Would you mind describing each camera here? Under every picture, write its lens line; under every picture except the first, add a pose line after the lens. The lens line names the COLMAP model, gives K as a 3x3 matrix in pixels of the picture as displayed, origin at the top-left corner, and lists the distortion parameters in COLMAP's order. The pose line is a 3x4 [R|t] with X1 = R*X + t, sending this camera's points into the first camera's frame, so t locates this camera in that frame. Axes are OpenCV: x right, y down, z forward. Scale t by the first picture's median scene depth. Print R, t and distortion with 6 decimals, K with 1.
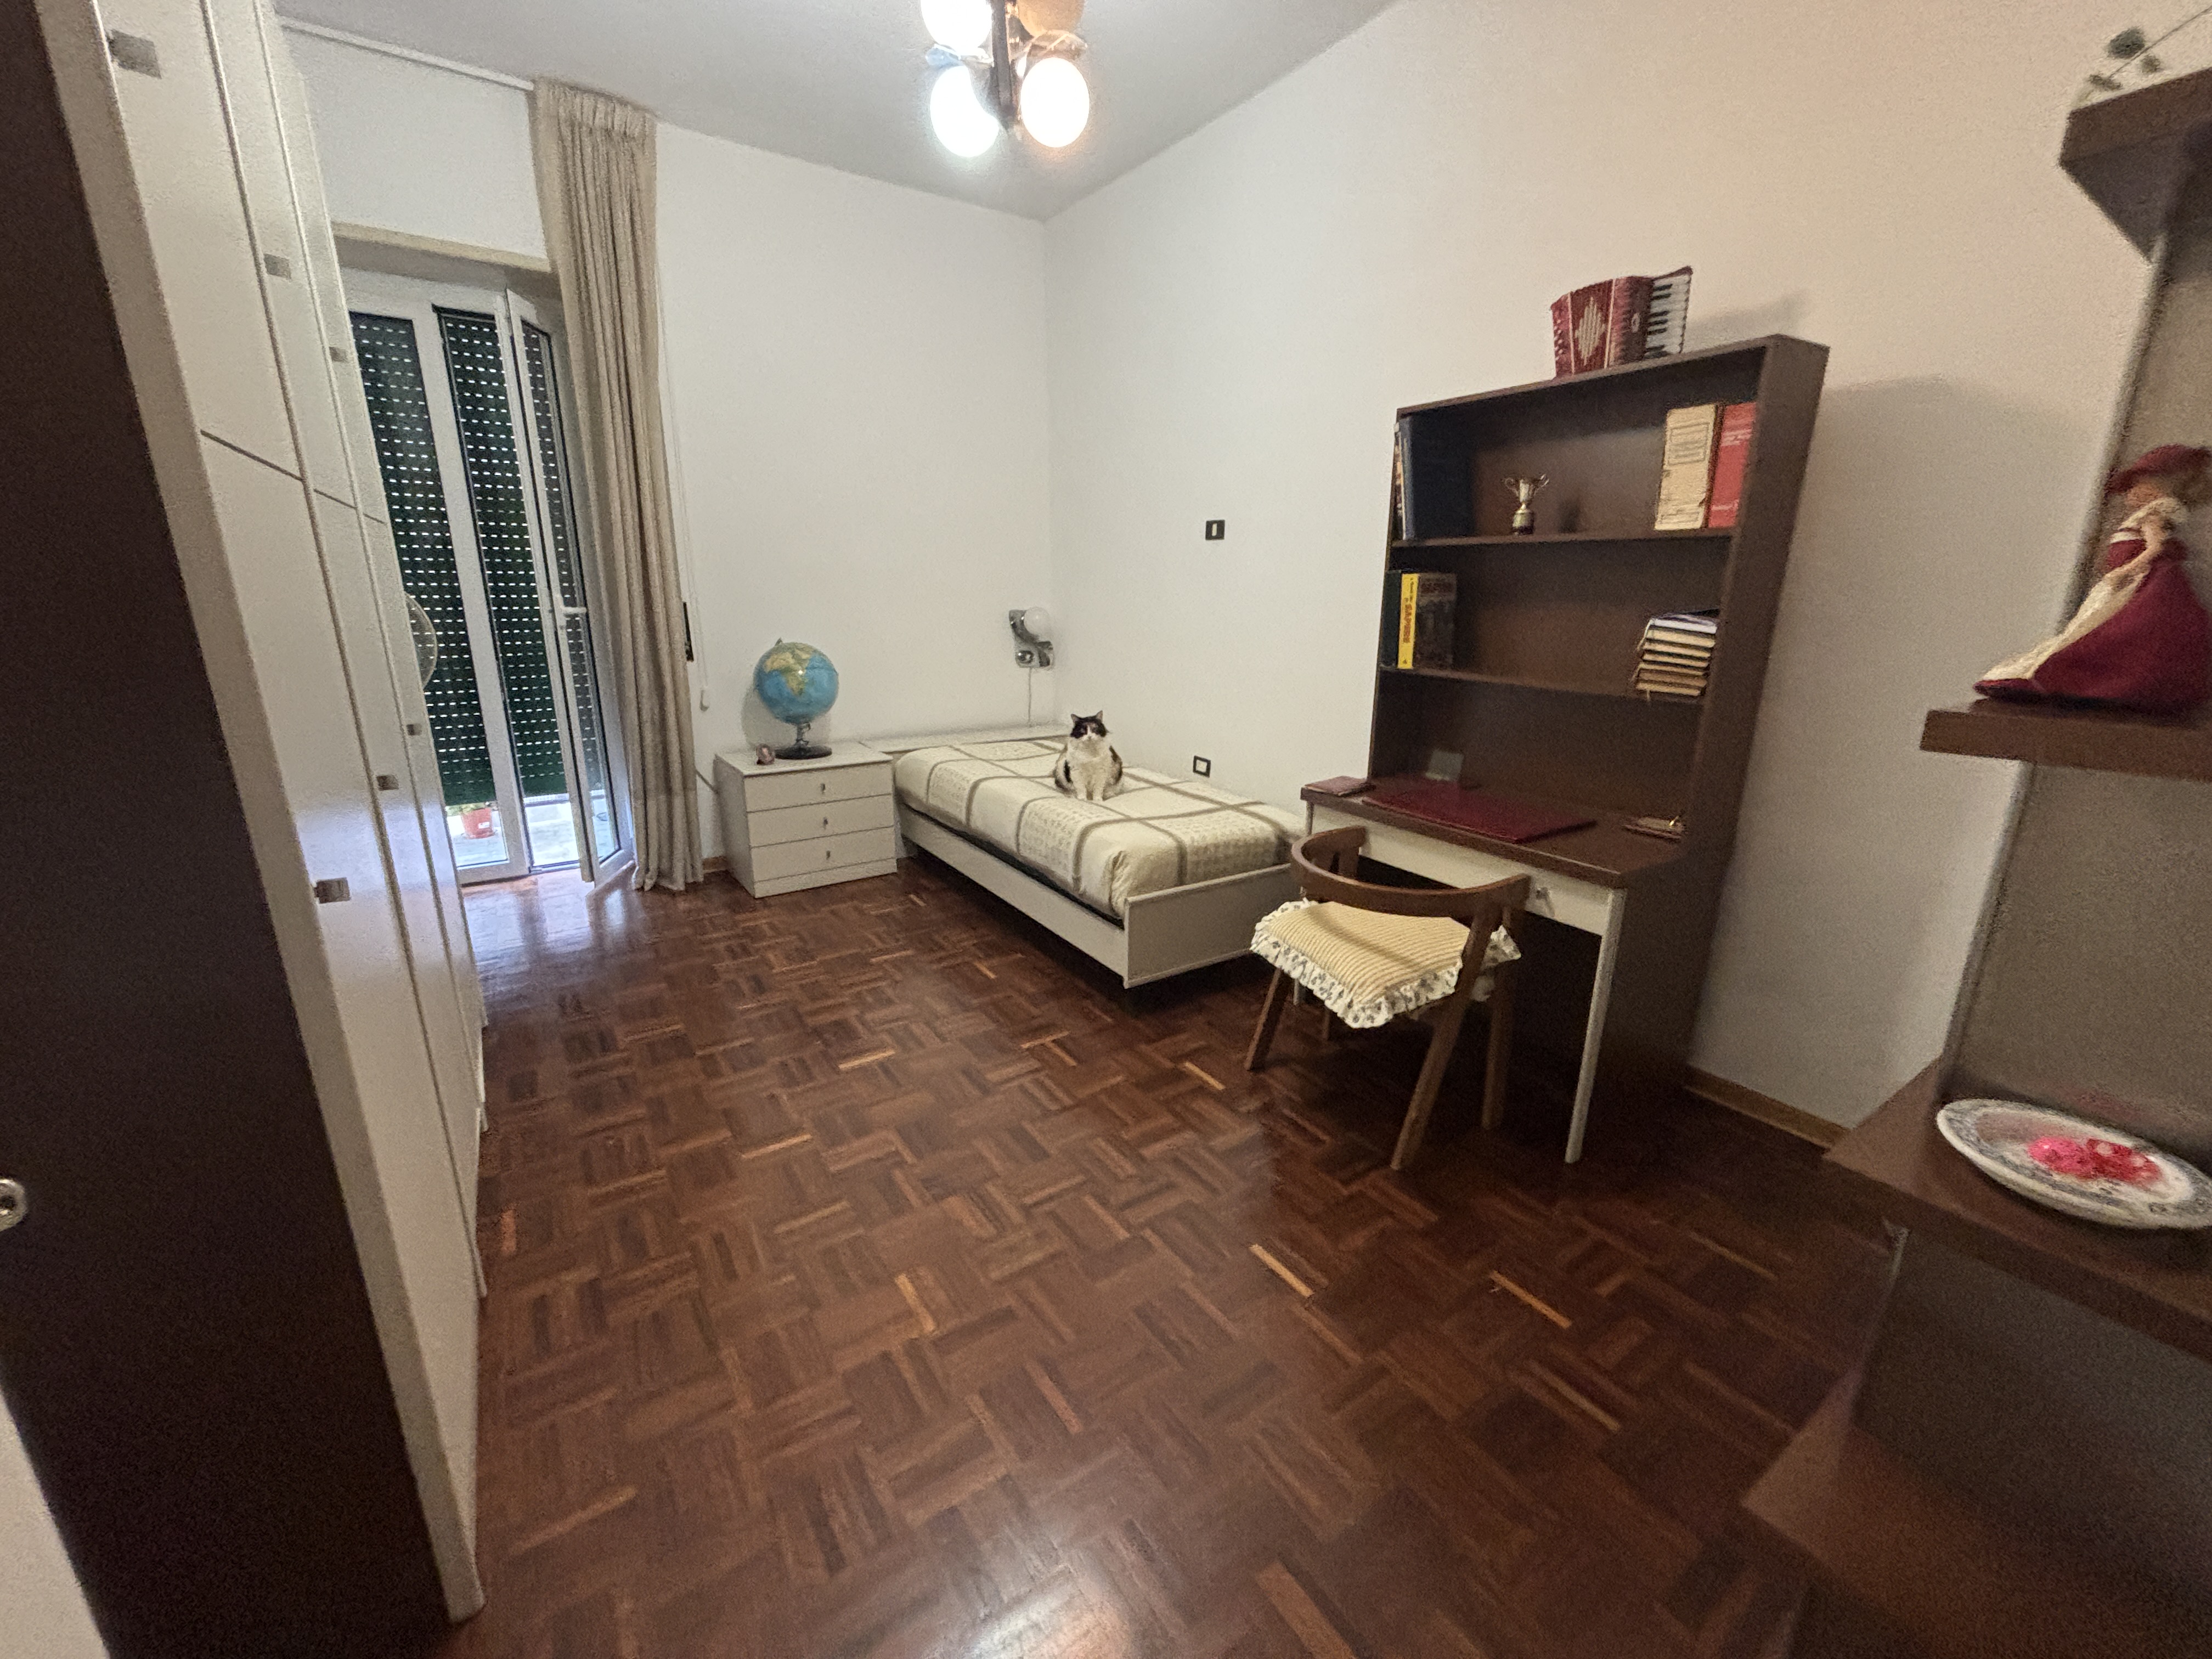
lens RADIAL K [[896.8, 0, 1103.7], [0, 896.8, 823.4], [0, 0, 1]] dist [0.000813, 0.000120]
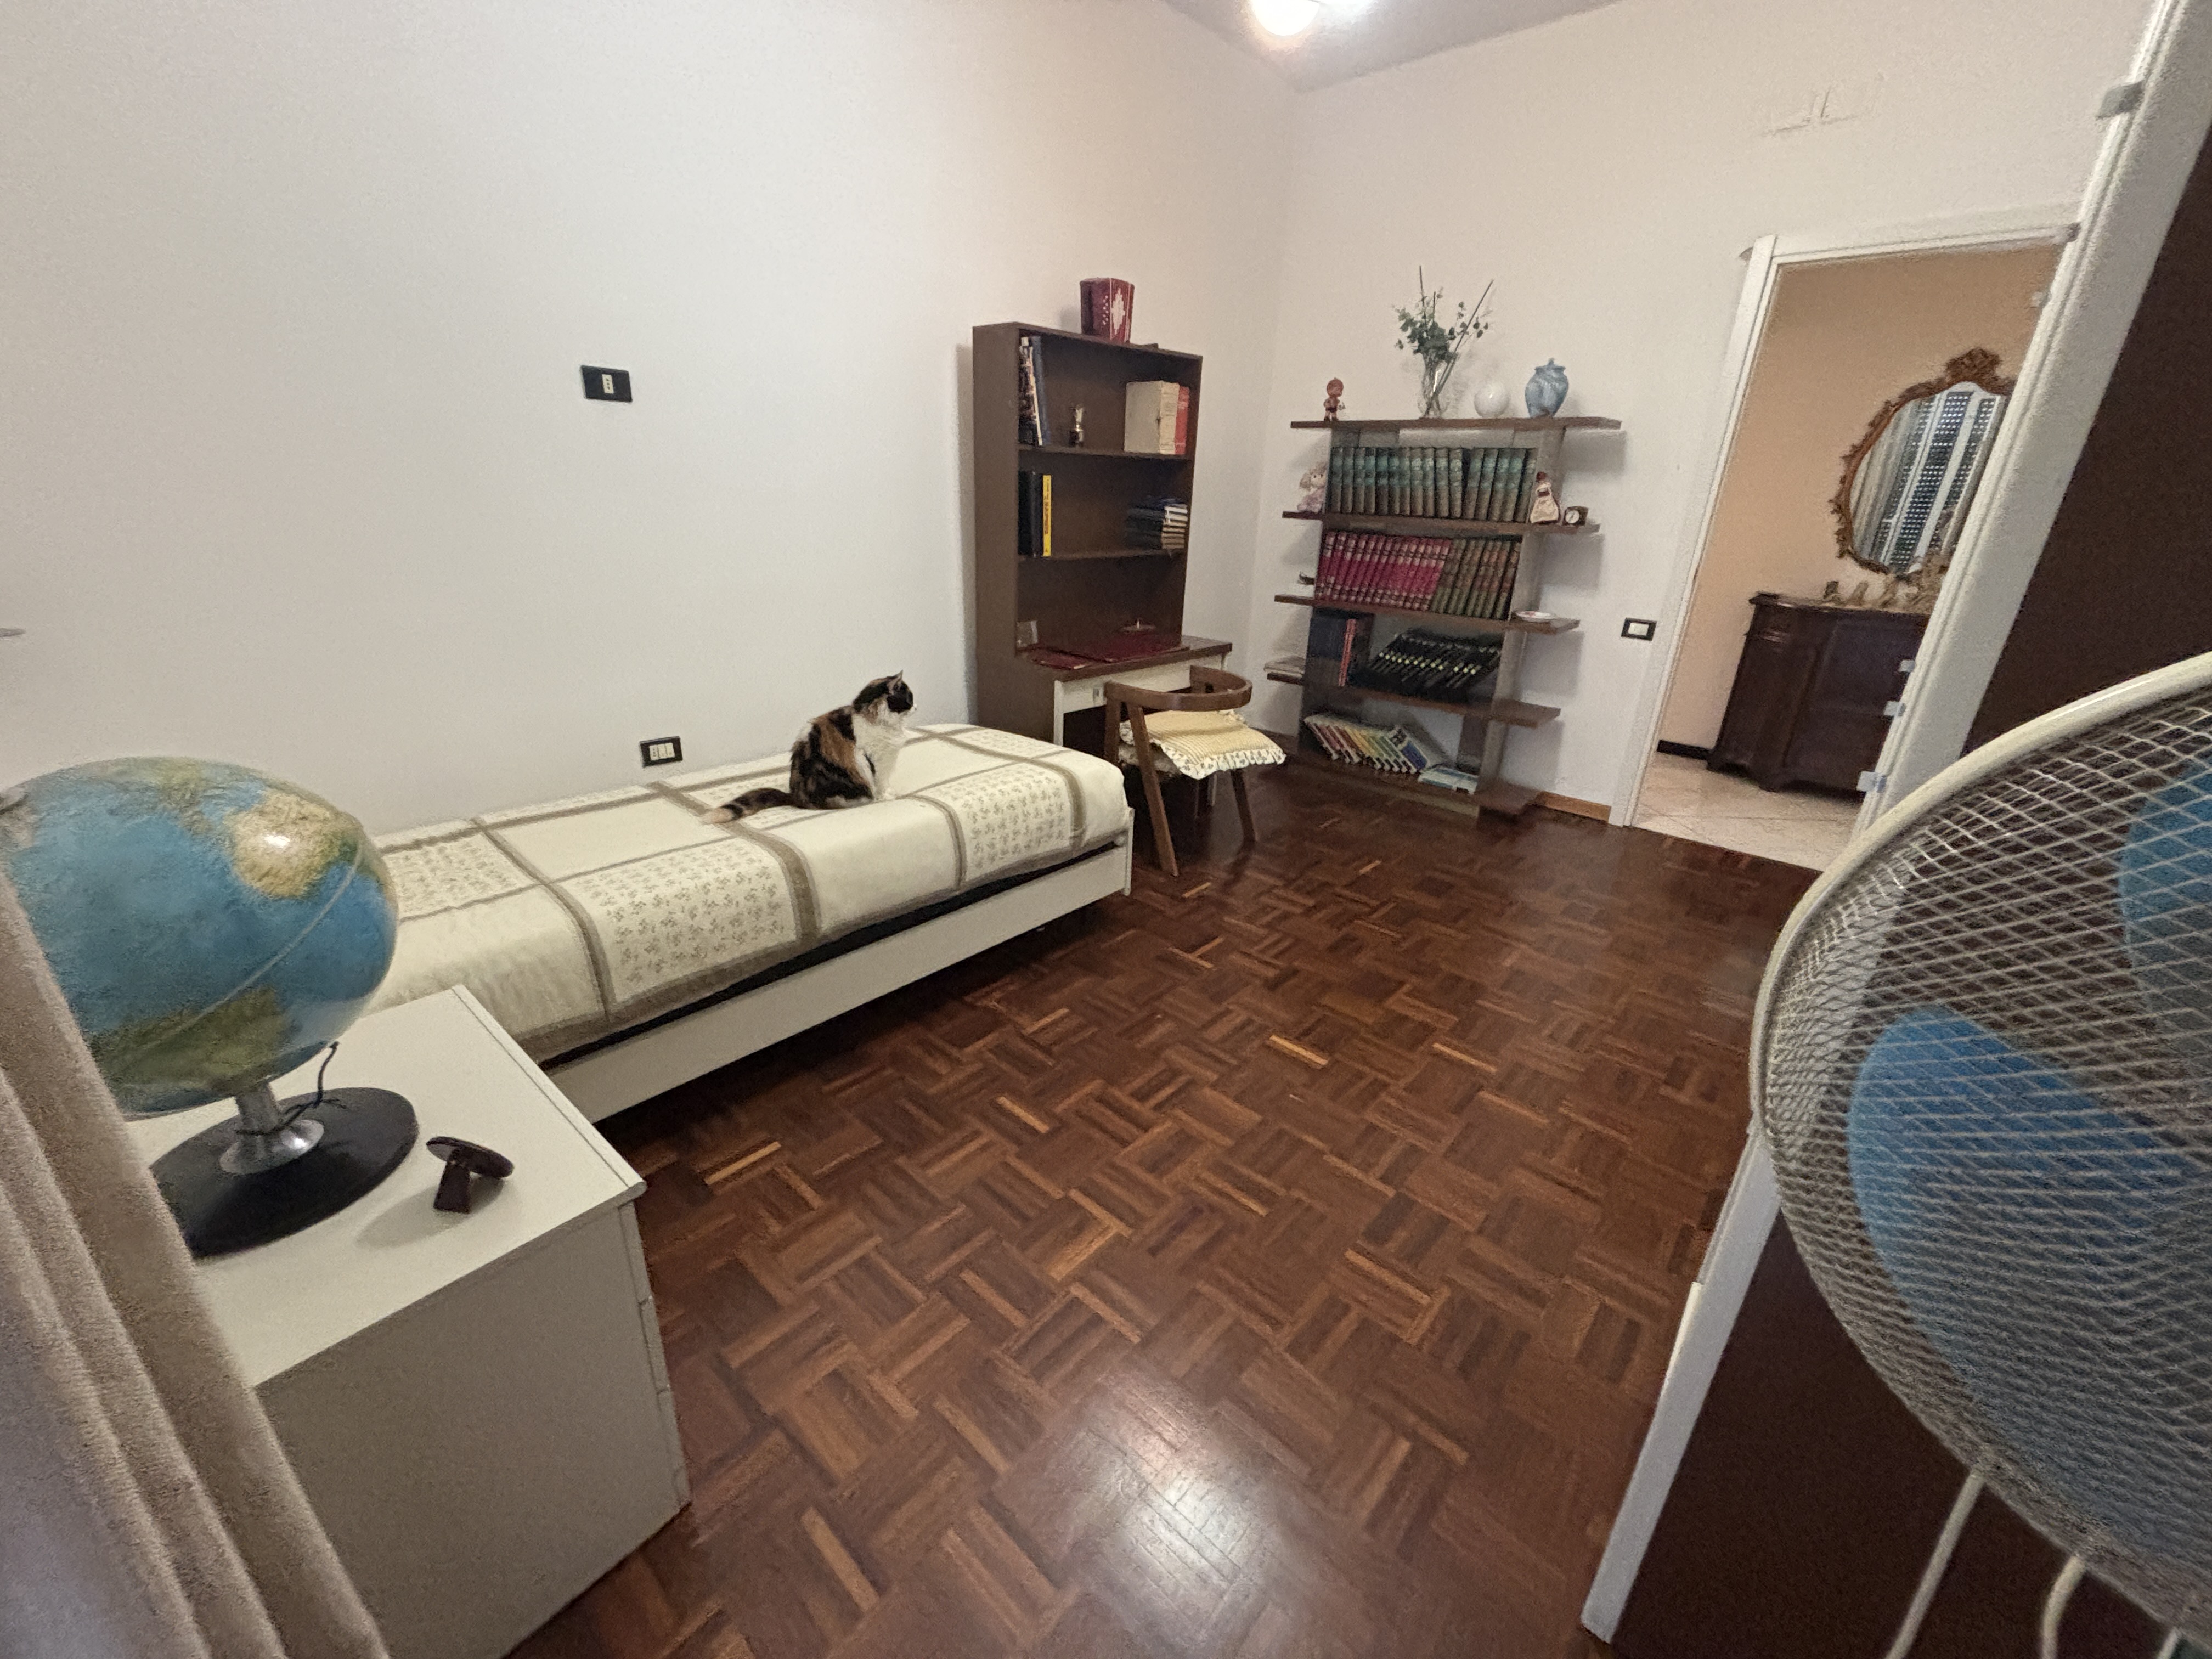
lens RADIAL K [[896.8, 0, 1103.7], [0, 896.8, 823.4], [0, 0, 1]] dist [0.000813, 0.000120]
pose [[-0.245033, -0.369111, 0.896502, -0.782339], [0.213555, 0.881431, 0.421276, -0.299637], [-0.945702, 0.294679, -0.137154, 1.030562]]
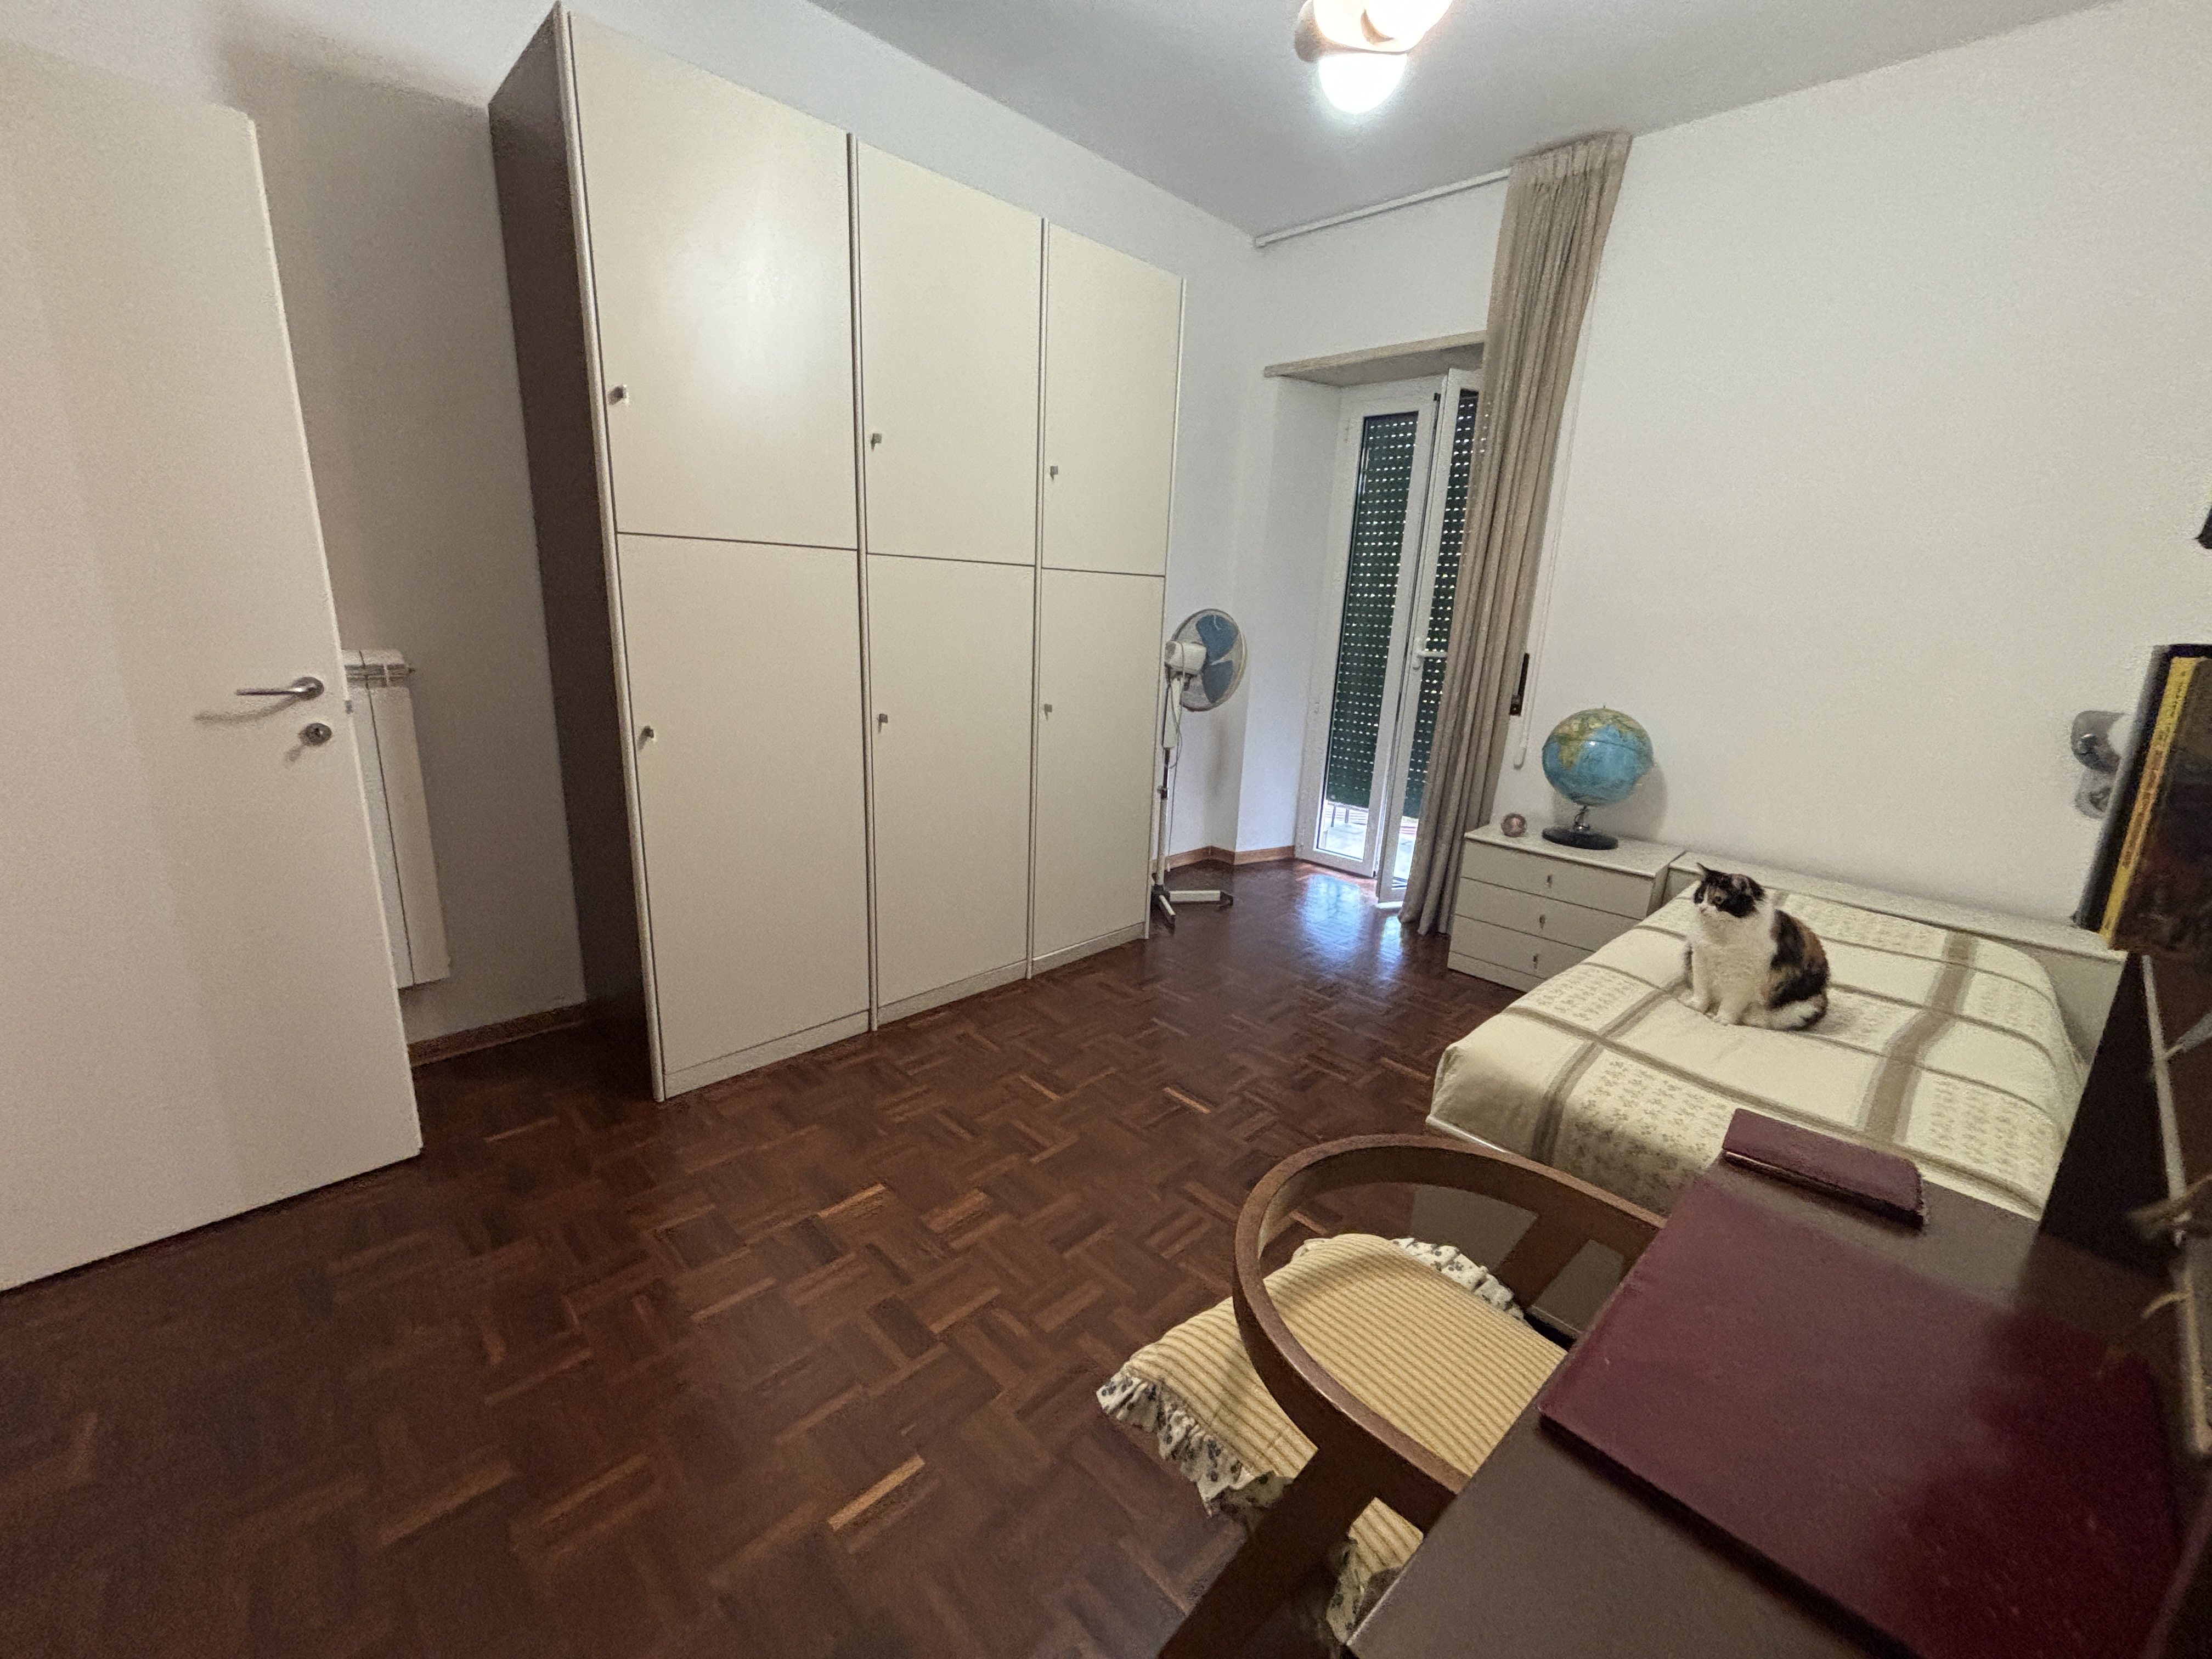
lens RADIAL K [[896.8, 0, 1103.7], [0, 896.8, 823.4], [0, 0, 1]] dist [0.000813, 0.000120]
pose [[0.184108, 0.238243, -0.953595, 0.480330], [-0.296291, 0.938503, 0.177269, -0.139907], [0.937185, 0.249905, 0.243375, 0.485617]]
